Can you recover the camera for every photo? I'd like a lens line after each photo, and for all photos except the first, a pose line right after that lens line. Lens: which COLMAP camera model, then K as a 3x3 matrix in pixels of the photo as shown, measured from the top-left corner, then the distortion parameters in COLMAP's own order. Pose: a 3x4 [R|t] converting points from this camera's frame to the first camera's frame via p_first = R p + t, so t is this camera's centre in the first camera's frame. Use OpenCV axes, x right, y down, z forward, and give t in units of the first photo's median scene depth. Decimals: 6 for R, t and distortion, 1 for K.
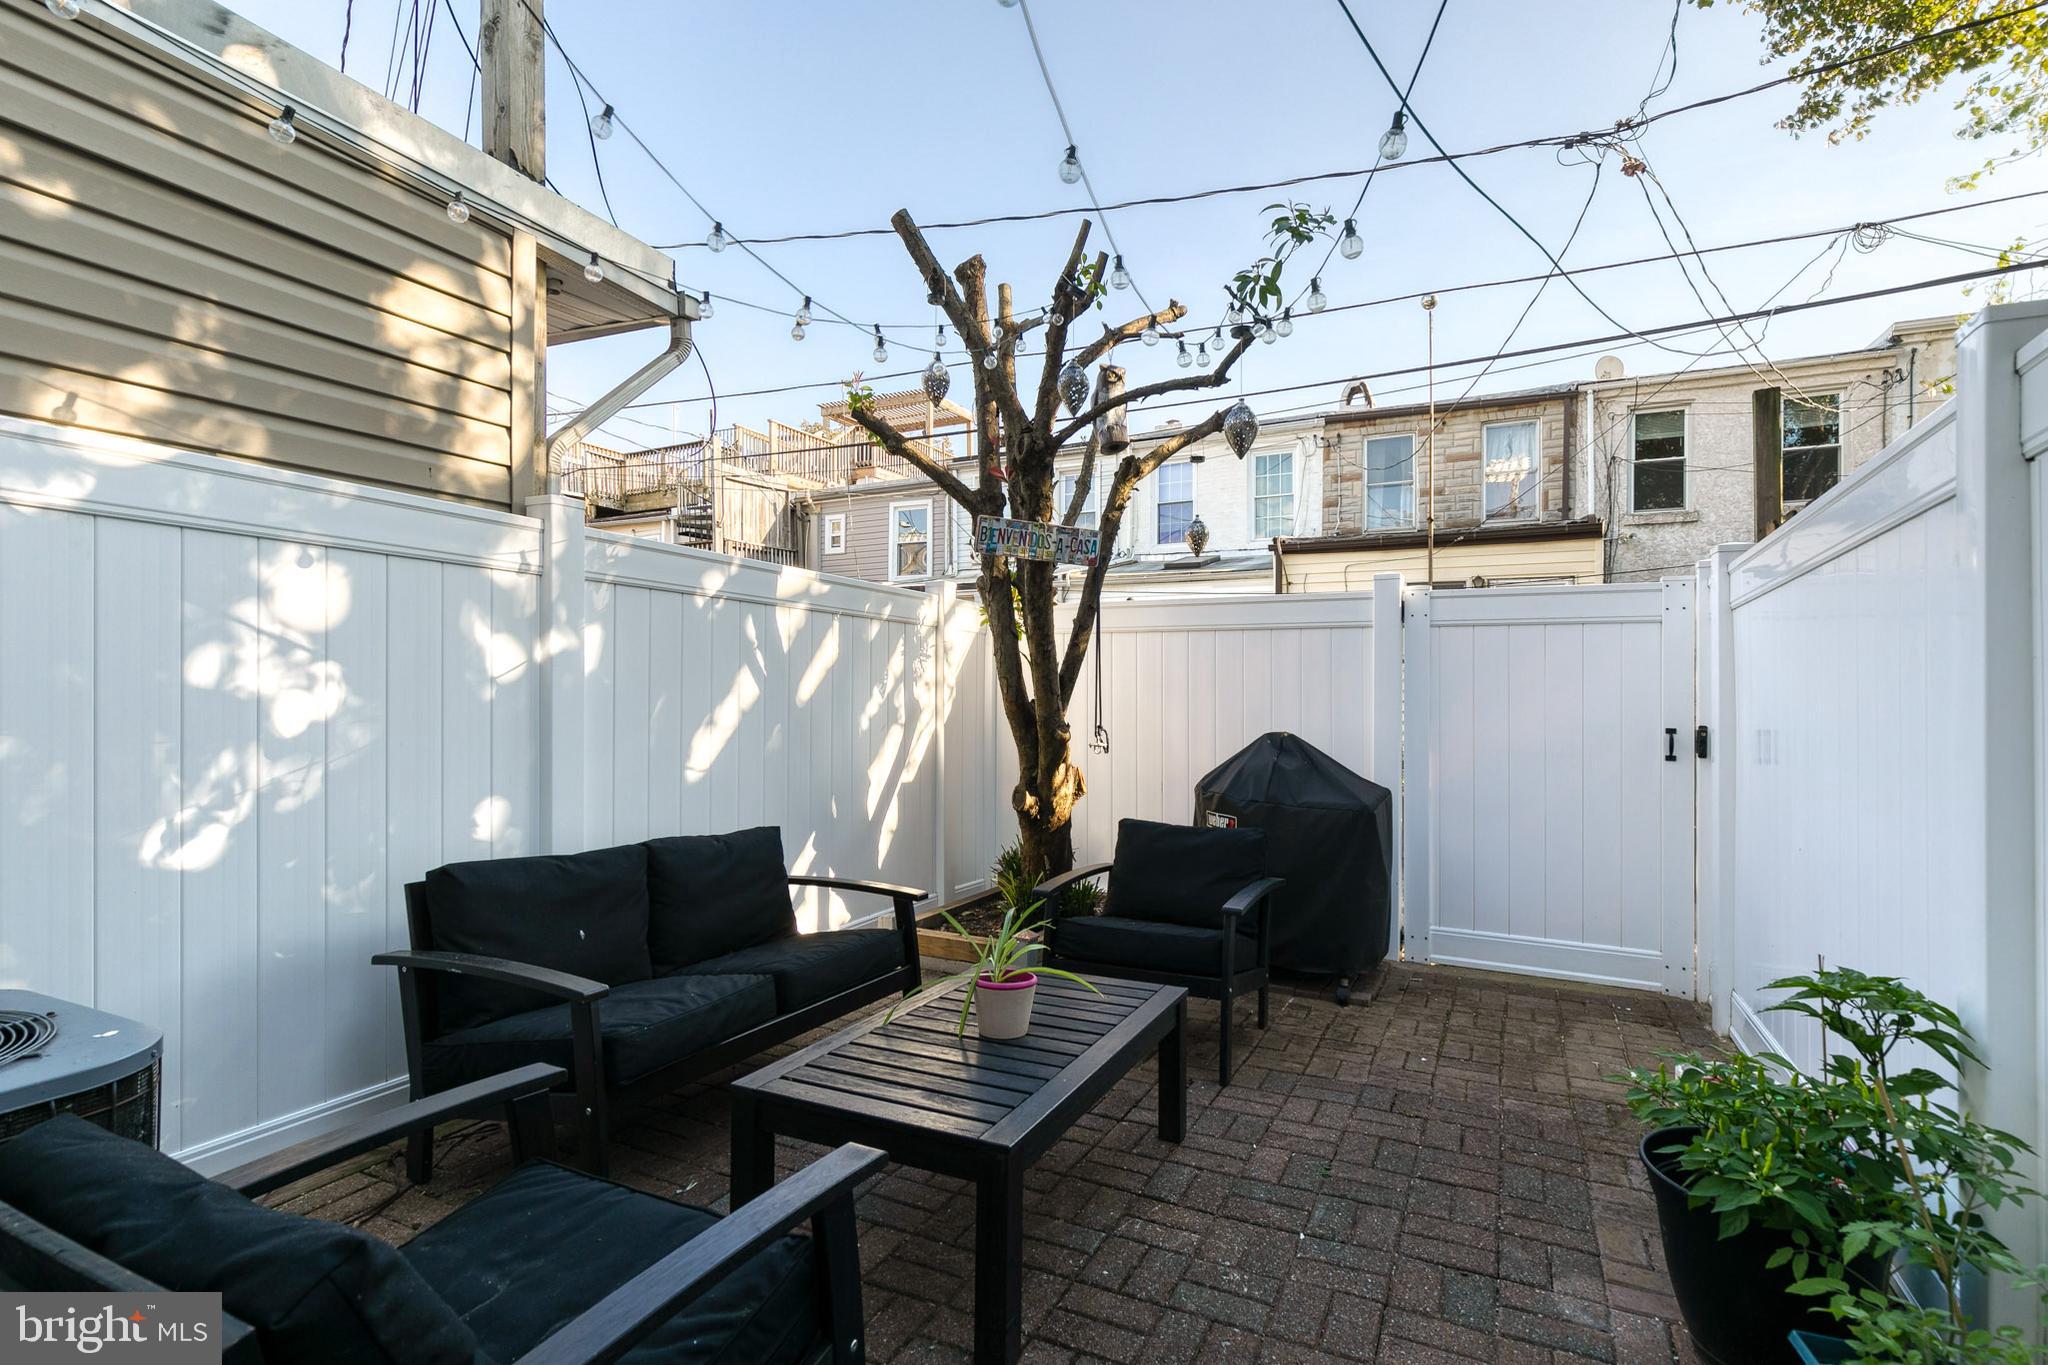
lens RADIAL K [[920.6, 0, 1040.9], [0, 920.6, 674.8], [0, 0, 1]] dist [0.004463, 0.000476]
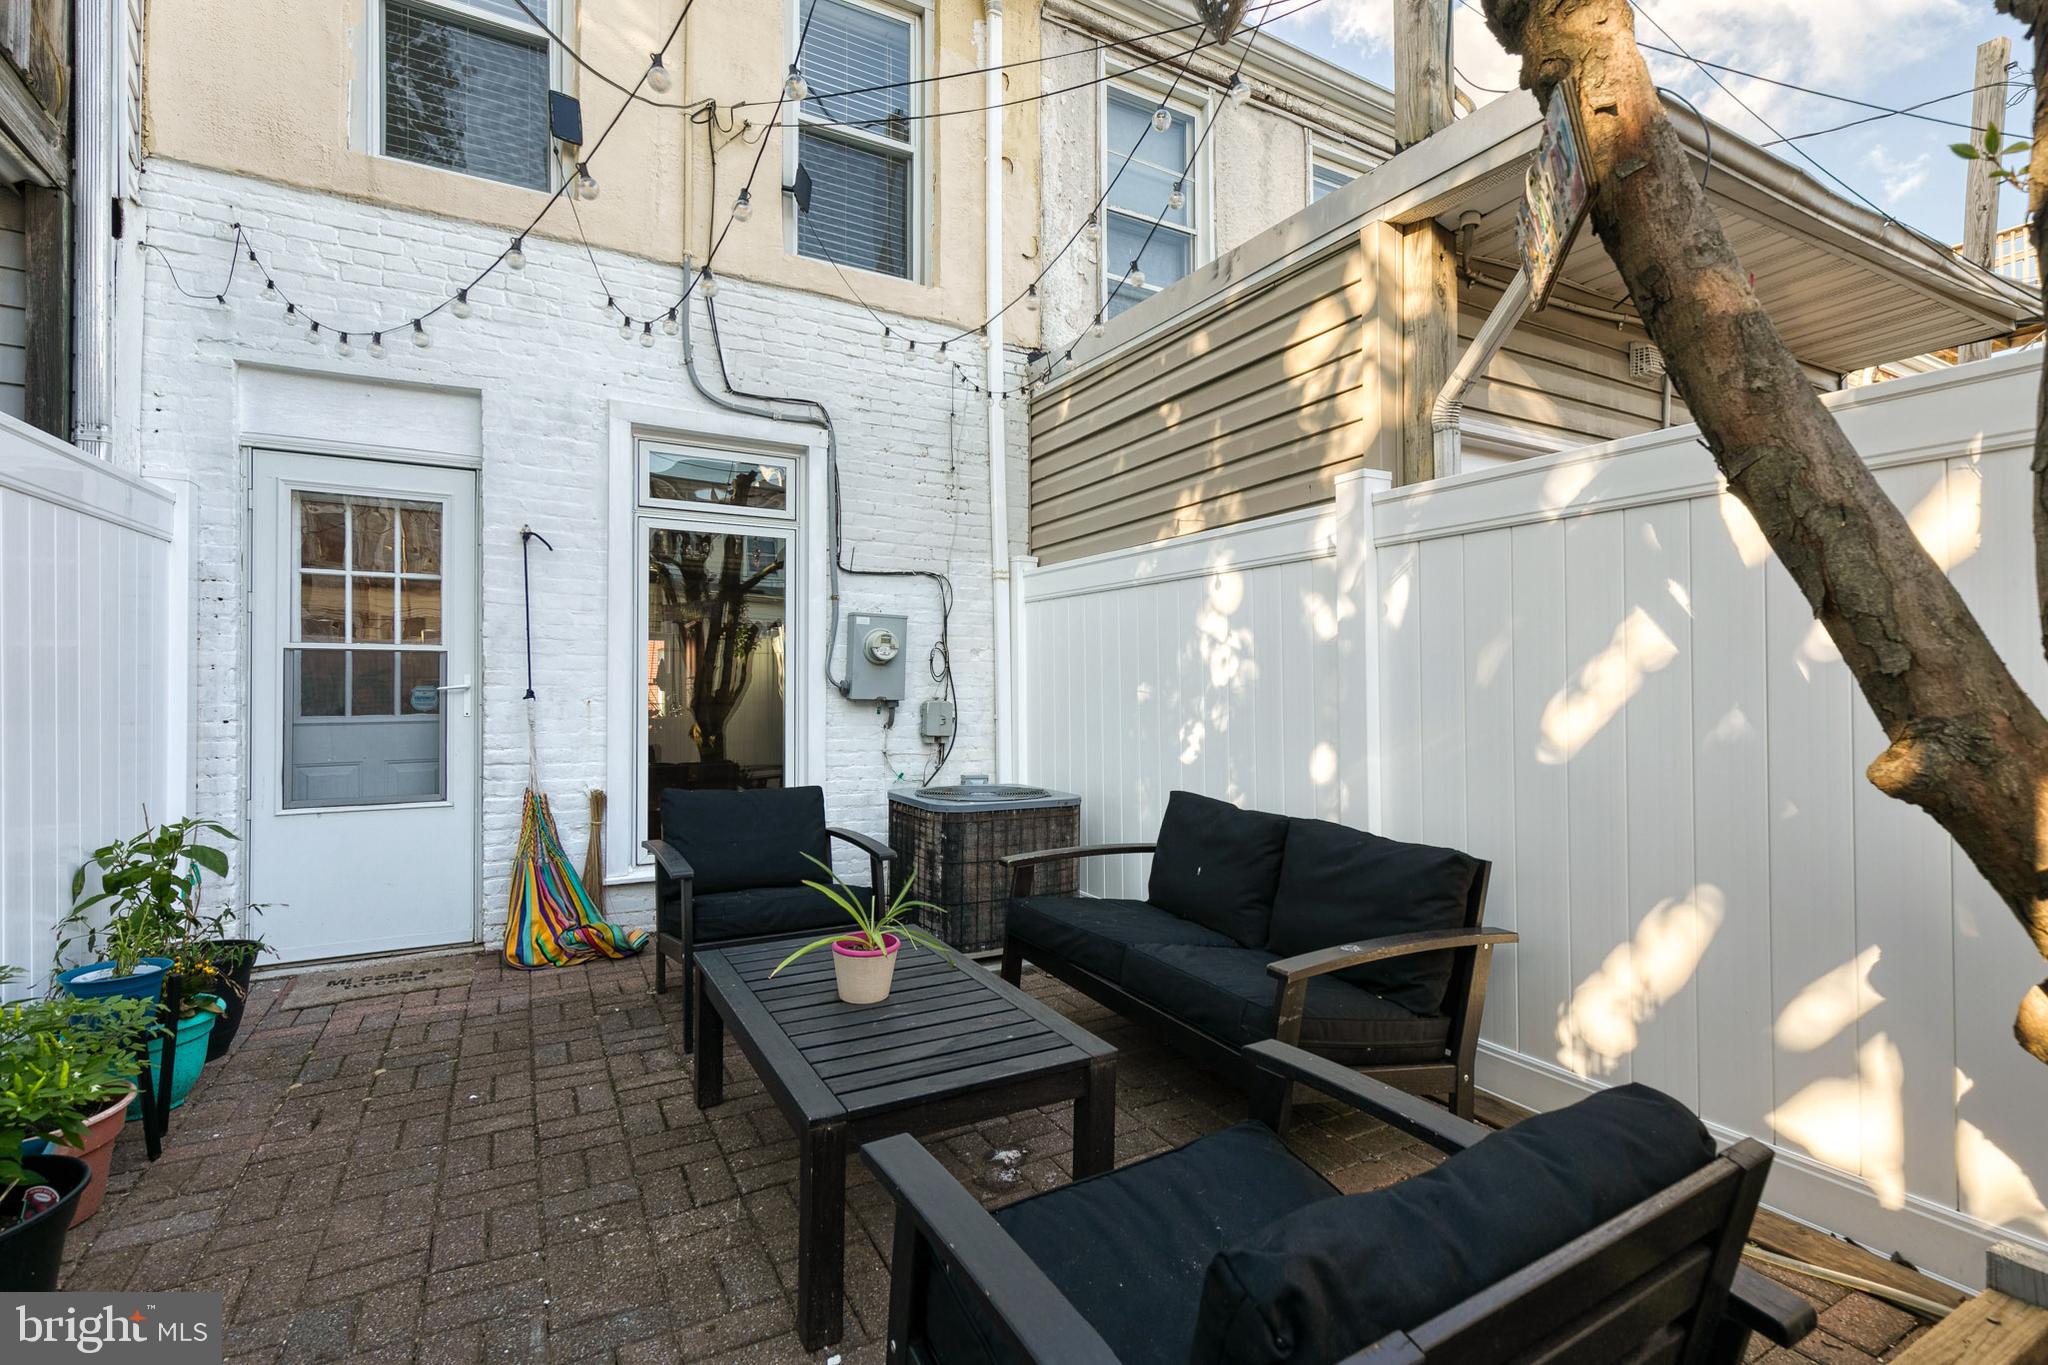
lens RADIAL K [[920.6, 0, 1040.9], [0, 920.6, 674.8], [0, 0, 1]] dist [0.004463, 0.000476]
pose [[-0.550410, -0.001346, -0.834893, 0.620224], [0.033366, 0.999164, -0.023608, 0.067043], [0.834228, -0.040852, -0.549905, 1.566860]]
